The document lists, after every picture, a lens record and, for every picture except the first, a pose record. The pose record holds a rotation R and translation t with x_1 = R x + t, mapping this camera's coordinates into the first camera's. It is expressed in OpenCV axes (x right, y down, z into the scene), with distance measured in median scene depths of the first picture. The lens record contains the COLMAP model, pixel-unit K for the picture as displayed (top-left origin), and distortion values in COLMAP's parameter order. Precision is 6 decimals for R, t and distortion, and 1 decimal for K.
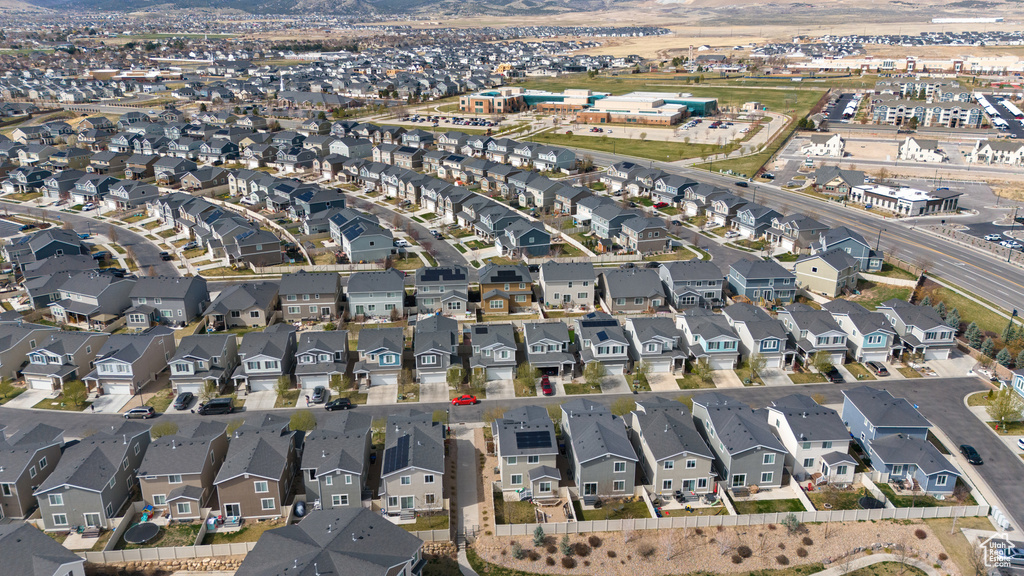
lens RADIAL K [[750.3, 0, 514.8], [0, 750.3, 289.4], [0, 0, 1]] dist [0.076139, -0.067823]
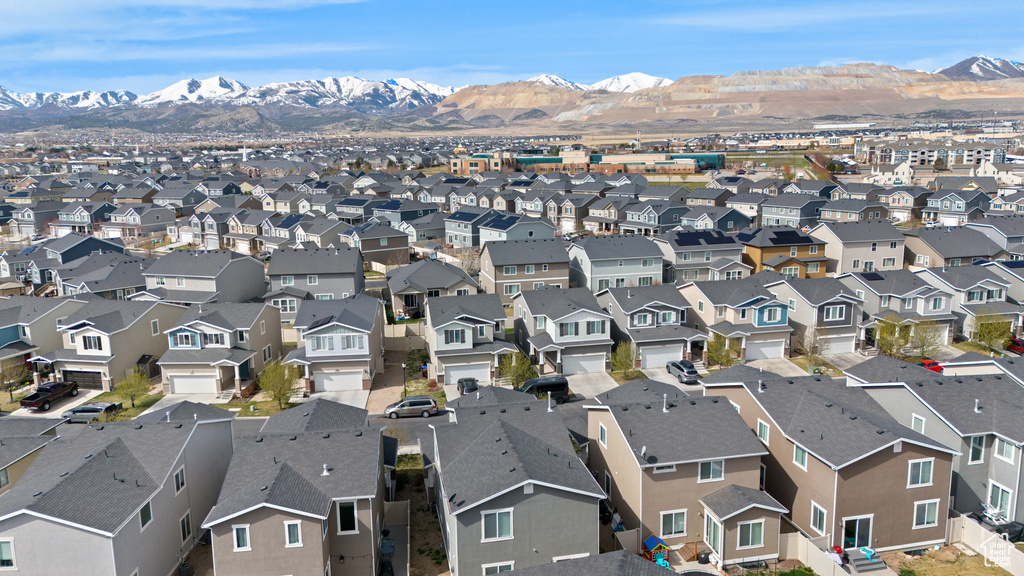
lens RADIAL K [[750.3, 0, 514.8], [0, 750.3, 289.4], [0, 0, 1]] dist [0.076139, -0.067823]
pose [[0.991067, -0.039455, 0.127399, -0.374341], [0.057736, 0.988014, -0.143159, 0.122876], [-0.120223, 0.149235, 0.981466, 0.344037]]
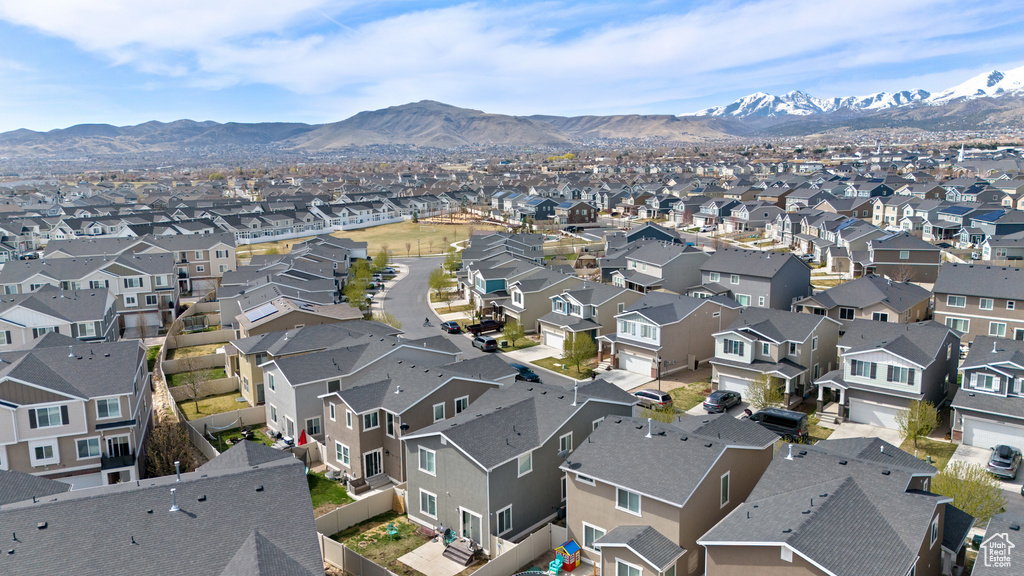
lens RADIAL K [[750.3, 0, 514.8], [0, 750.3, 289.4], [0, 0, 1]] dist [0.076139, -0.067823]
pose [[0.693981, 0.112190, -0.711198, -0.124414], [-0.220242, 0.973515, -0.061340, 0.106233], [0.685481, 0.199204, 0.700310, 0.389815]]
